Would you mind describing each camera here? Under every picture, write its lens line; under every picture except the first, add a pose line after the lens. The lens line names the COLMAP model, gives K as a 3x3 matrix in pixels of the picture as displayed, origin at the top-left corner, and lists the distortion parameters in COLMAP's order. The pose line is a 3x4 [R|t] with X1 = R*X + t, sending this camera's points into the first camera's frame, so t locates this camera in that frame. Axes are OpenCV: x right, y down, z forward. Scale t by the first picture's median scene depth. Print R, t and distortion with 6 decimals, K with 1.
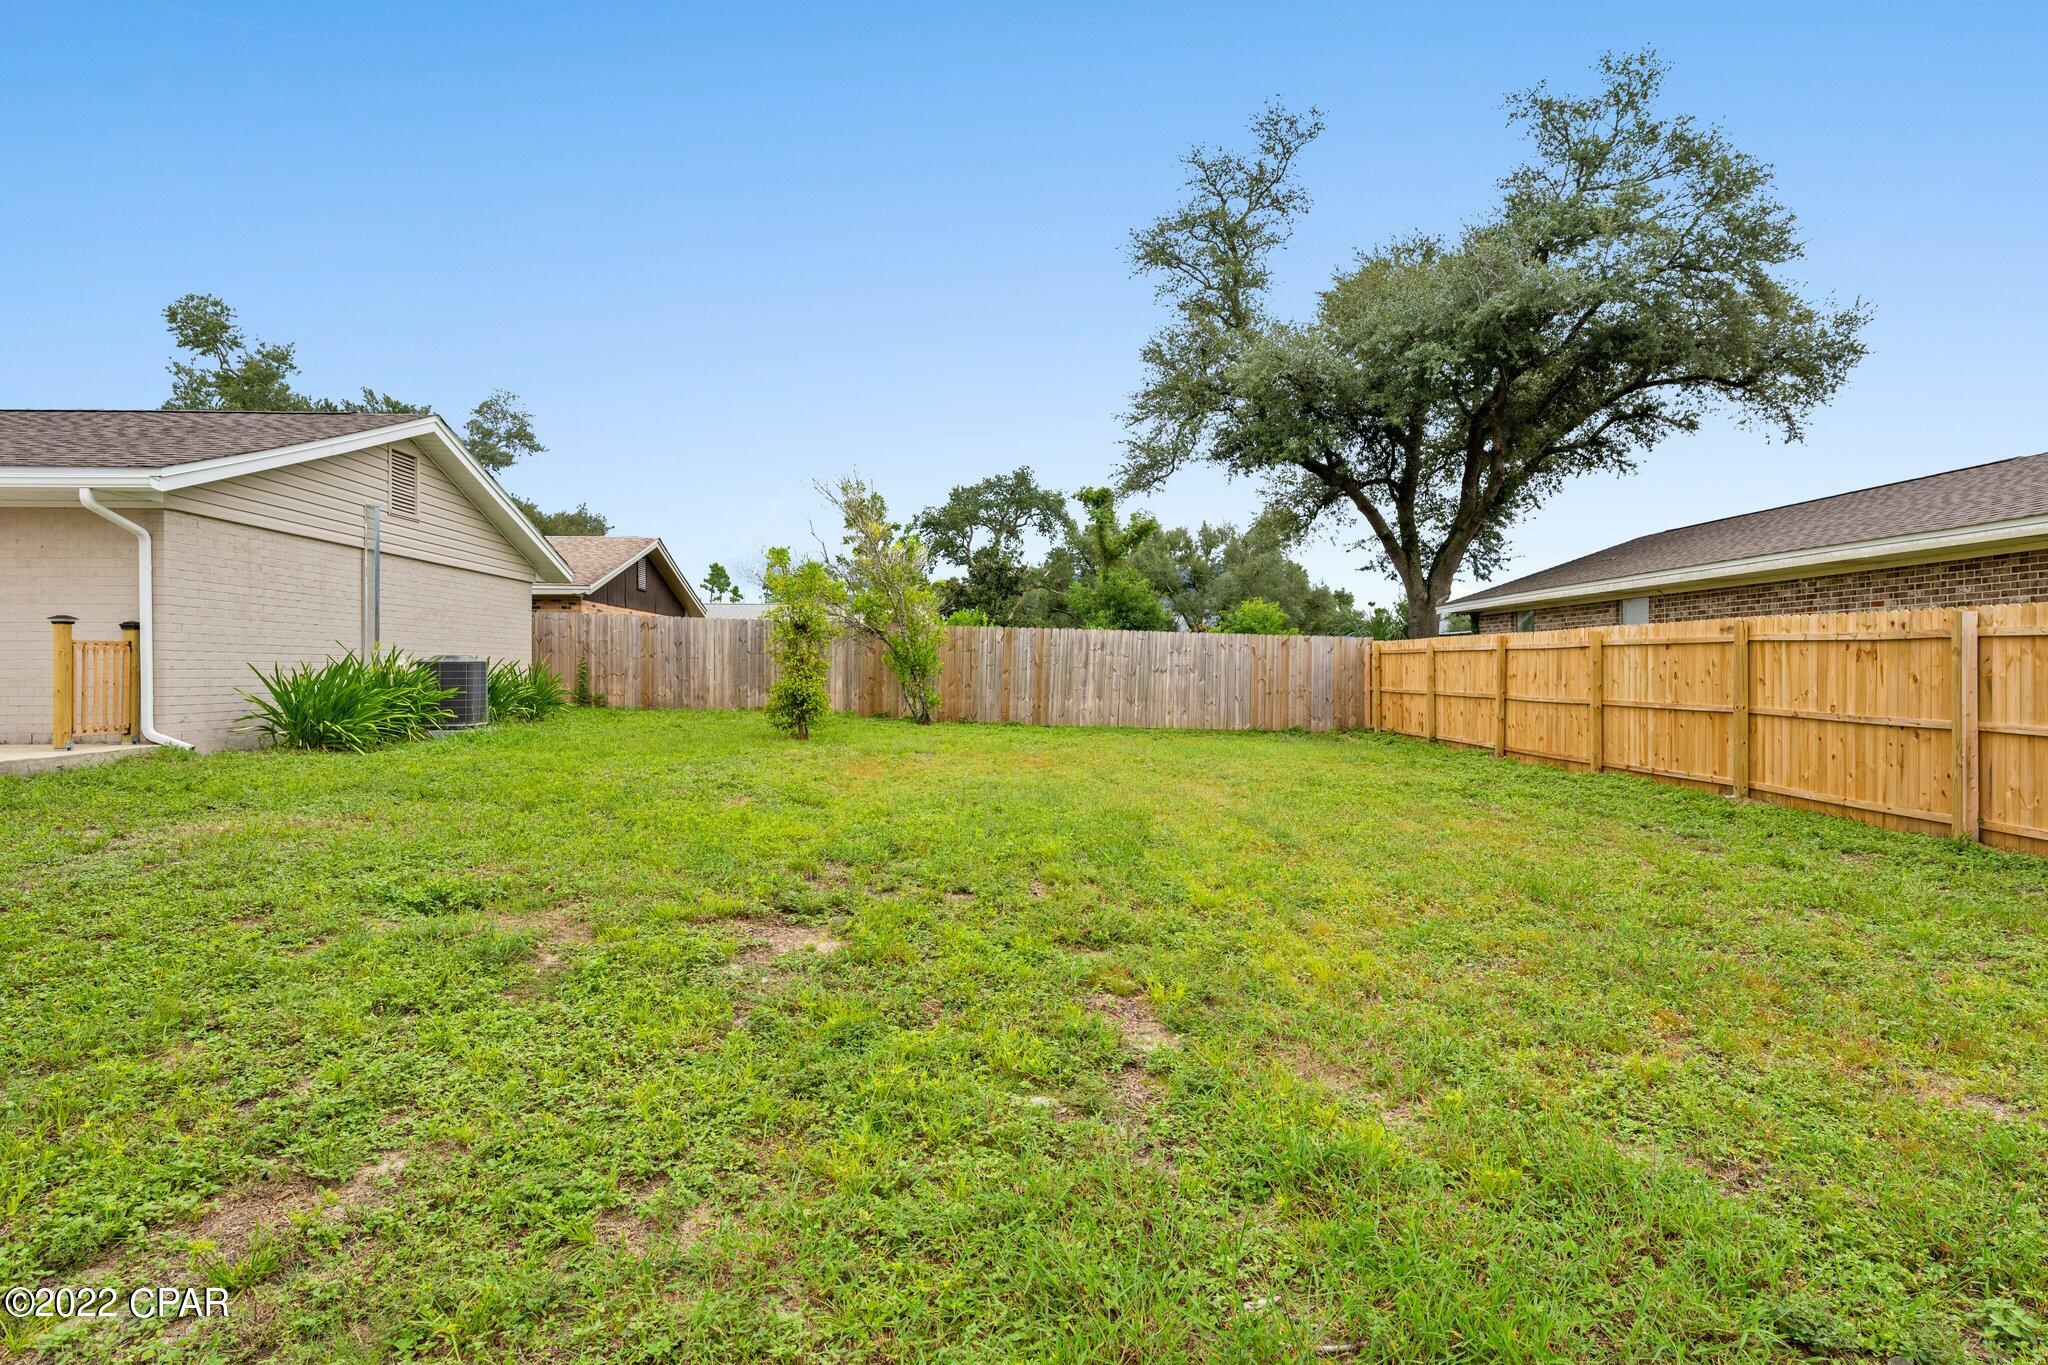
lens RADIAL K [[1090.7, 0, 1026.1], [0, 1090.7, 674.7], [0, 0, 1]] dist [0.004852, -0.001914]
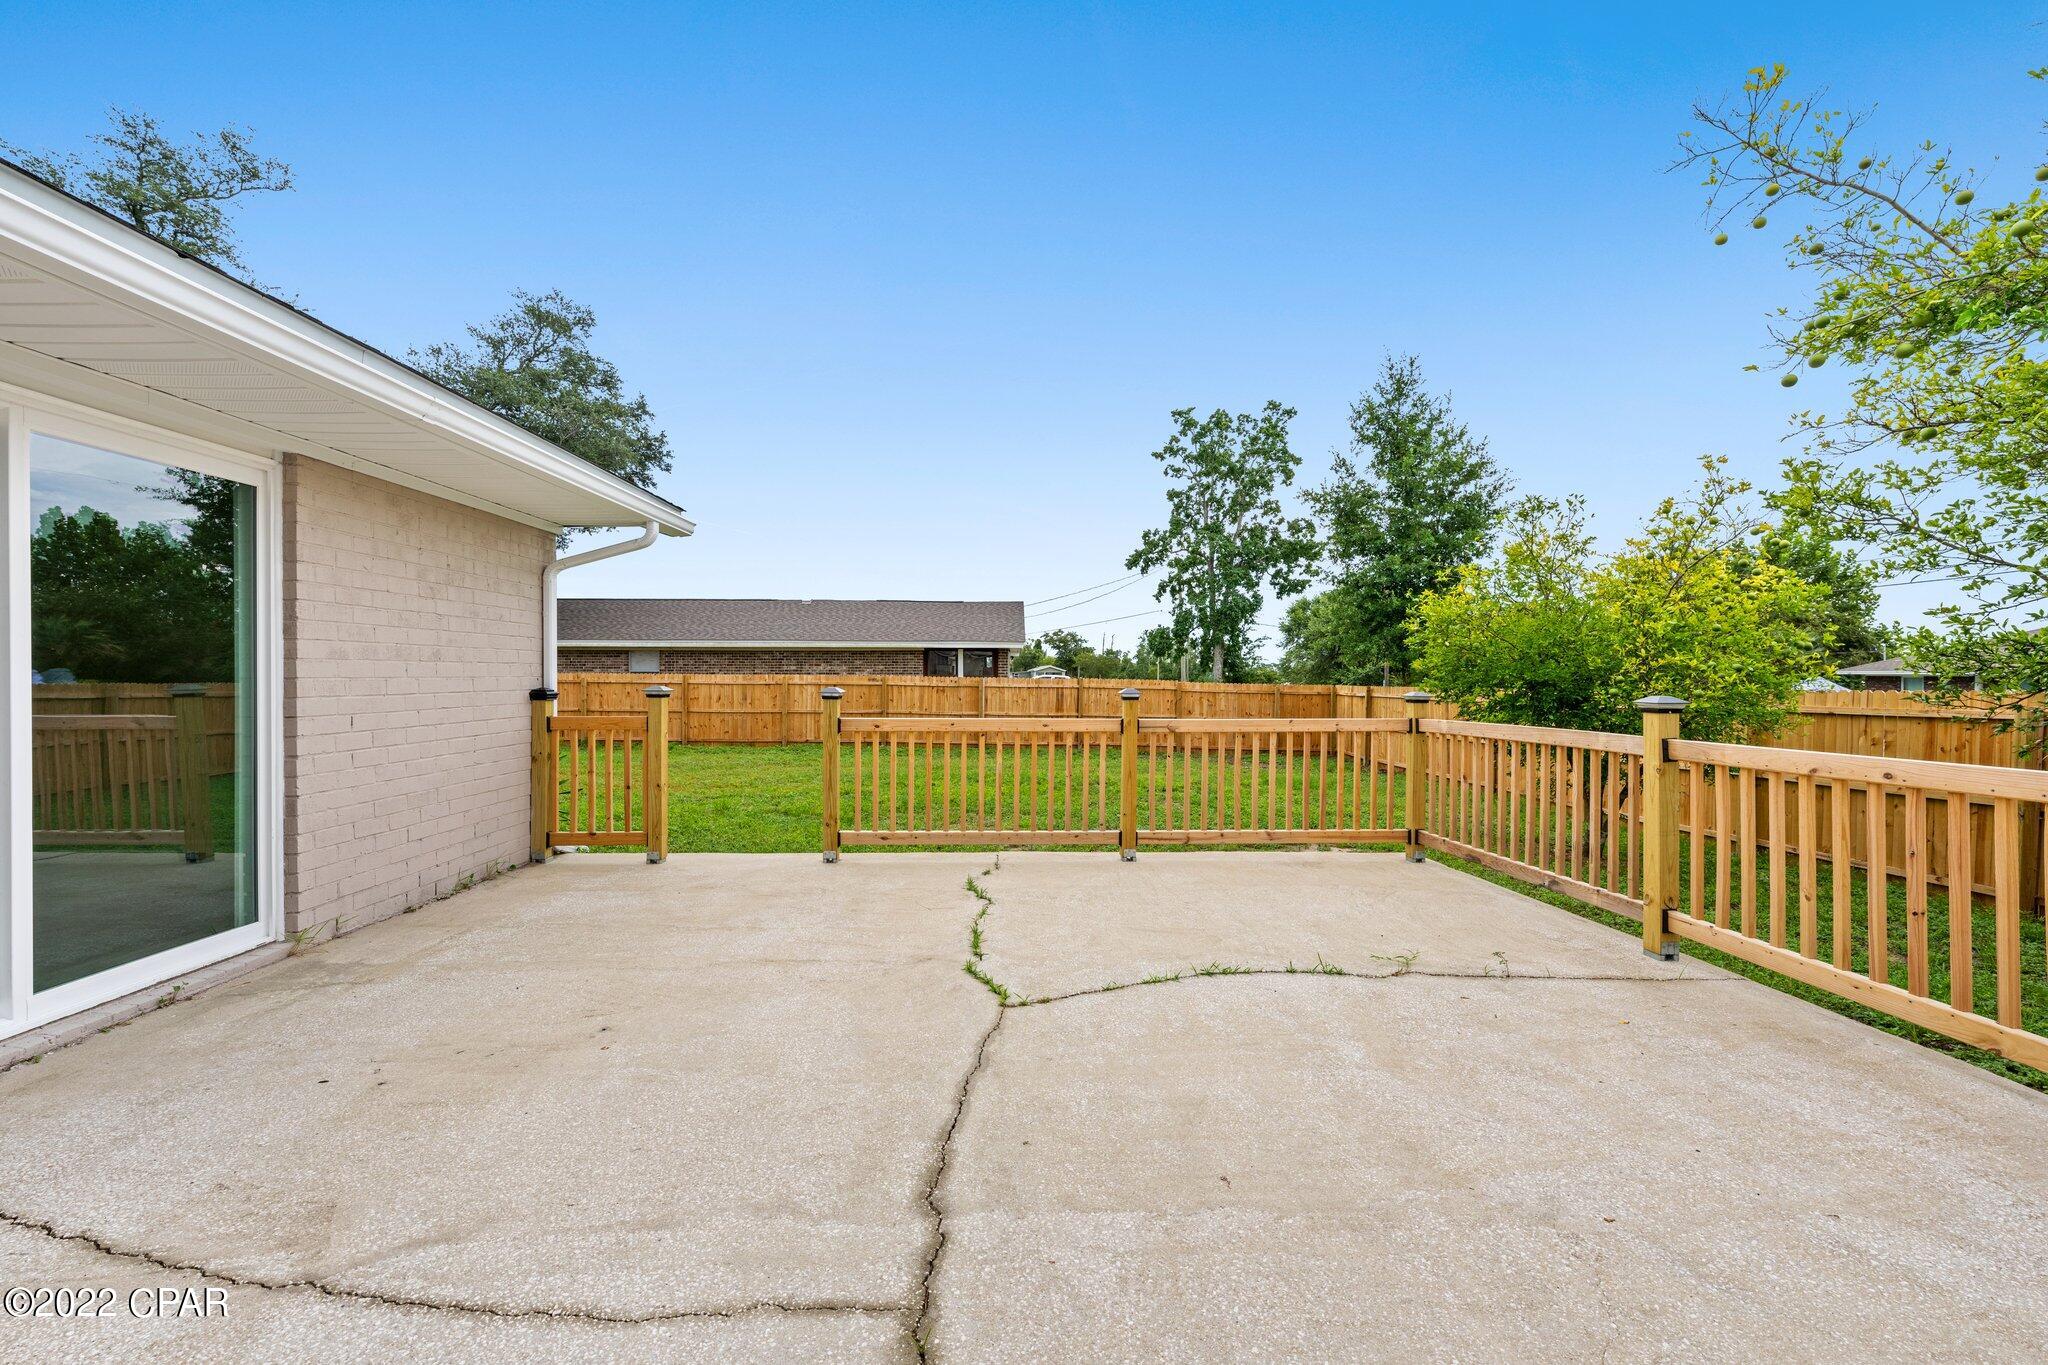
lens RADIAL K [[797.0, 0, 1037.9], [0, 797.0, 677.4], [0, 0, 1]] dist [-0.002848, -0.000425]
pose [[0.015048, -0.001331, 0.999886, -1.234782], [0.003235, 0.999994, 0.001282, -0.051443], [-0.999882, 0.003215, 0.015052, 0.623217]]
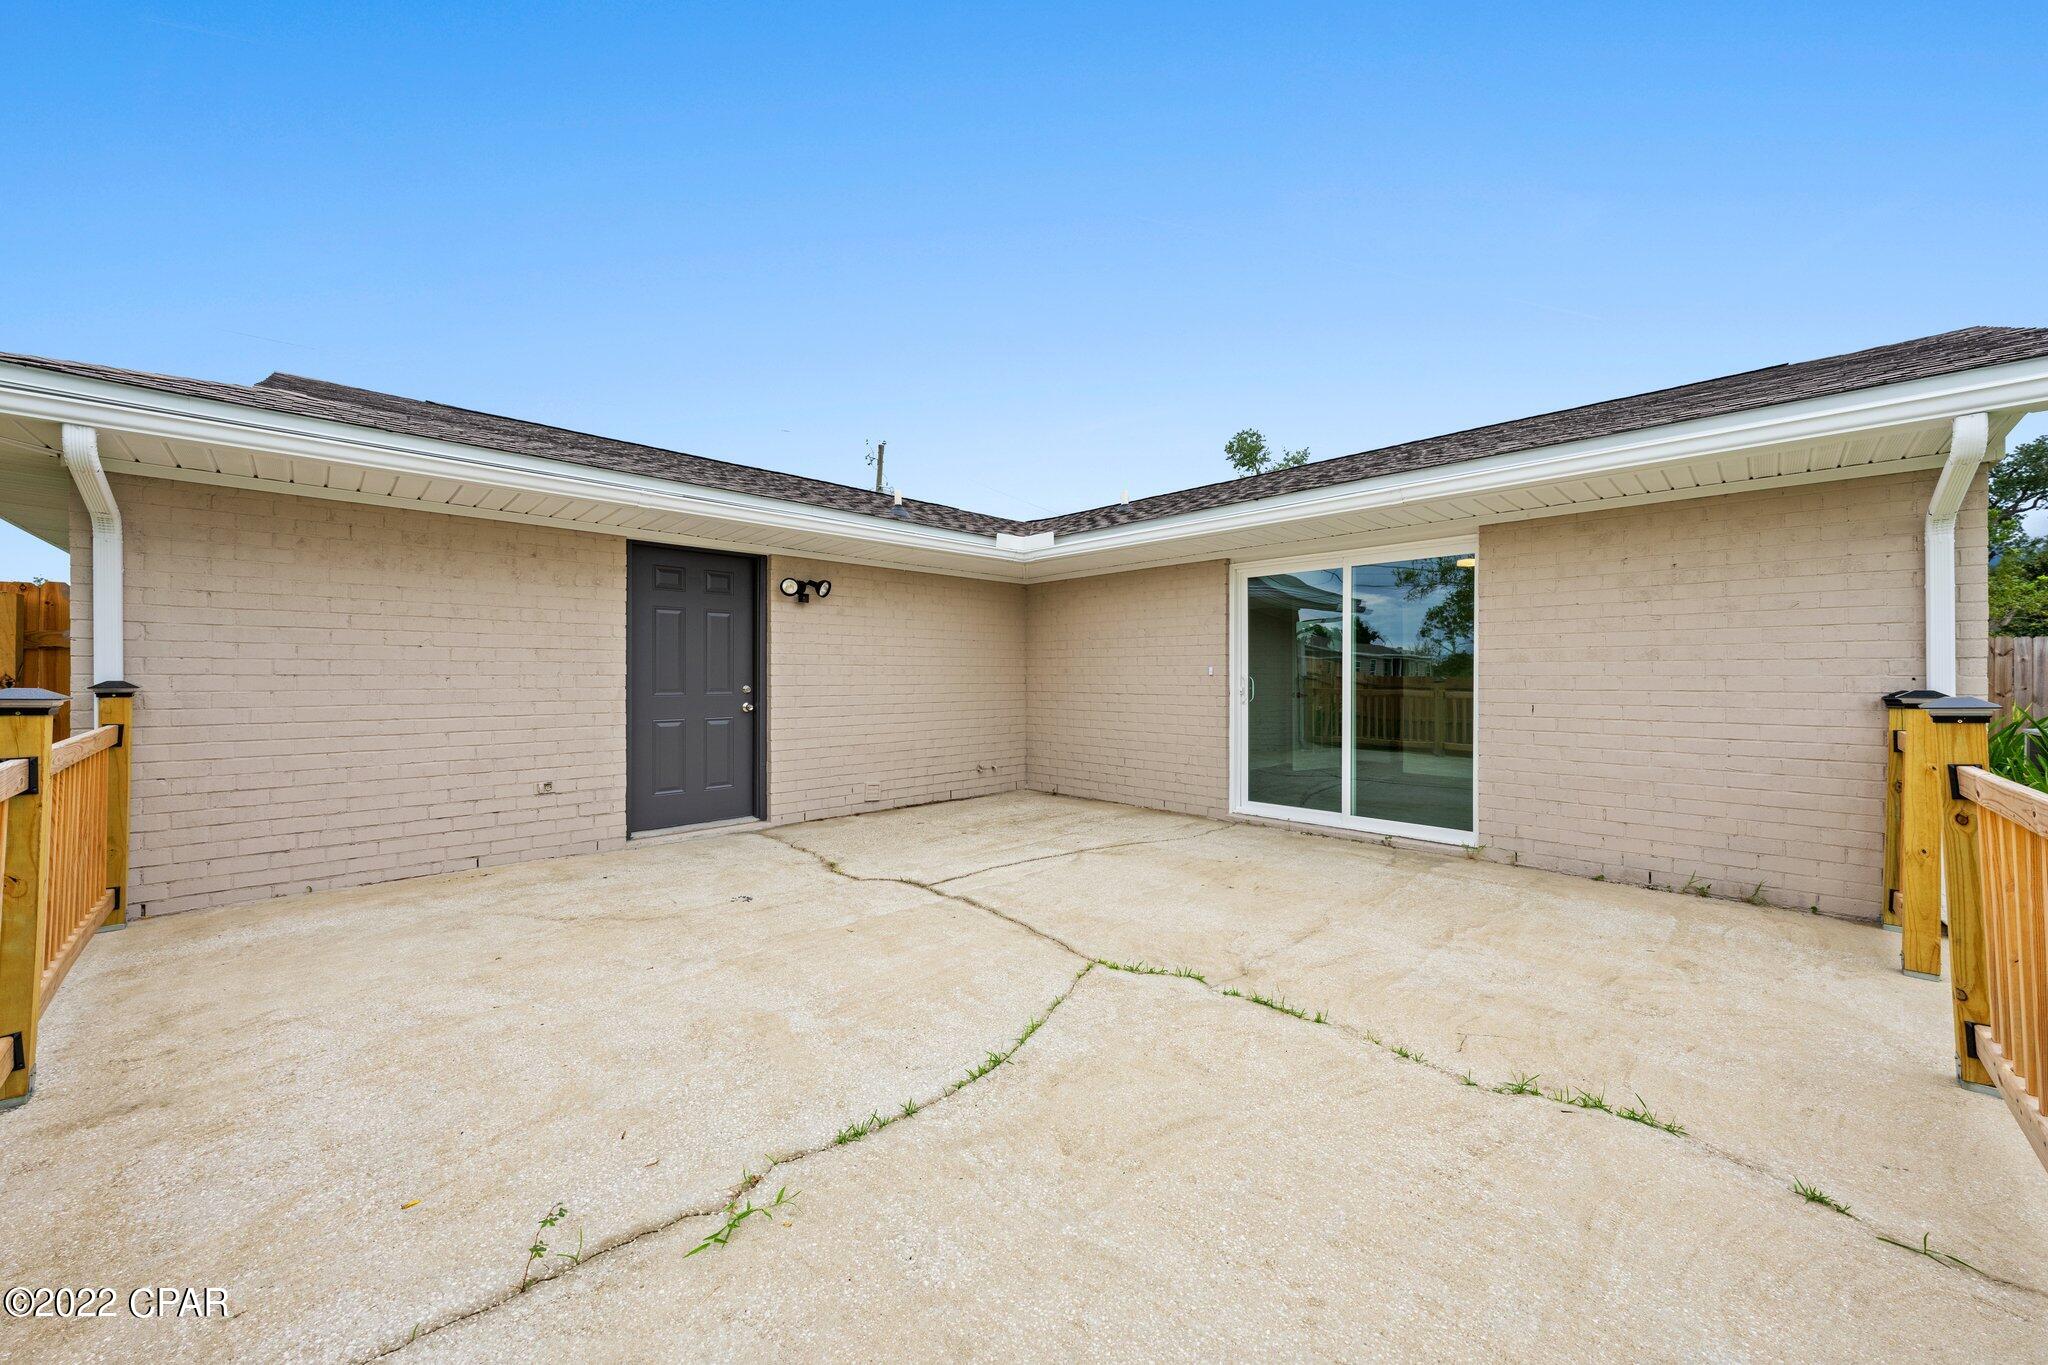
lens RADIAL K [[733.4, 0, 1034.0], [0, 733.4, 670.5], [0, 0, 1]] dist [0.001383, 0.000010]
pose [[0.677351, -0.000919, -0.735660, -0.780656], [-0.006524, 0.999952, -0.007256, -0.049765], [0.735631, 0.009714, 0.677313, 0.431521]]
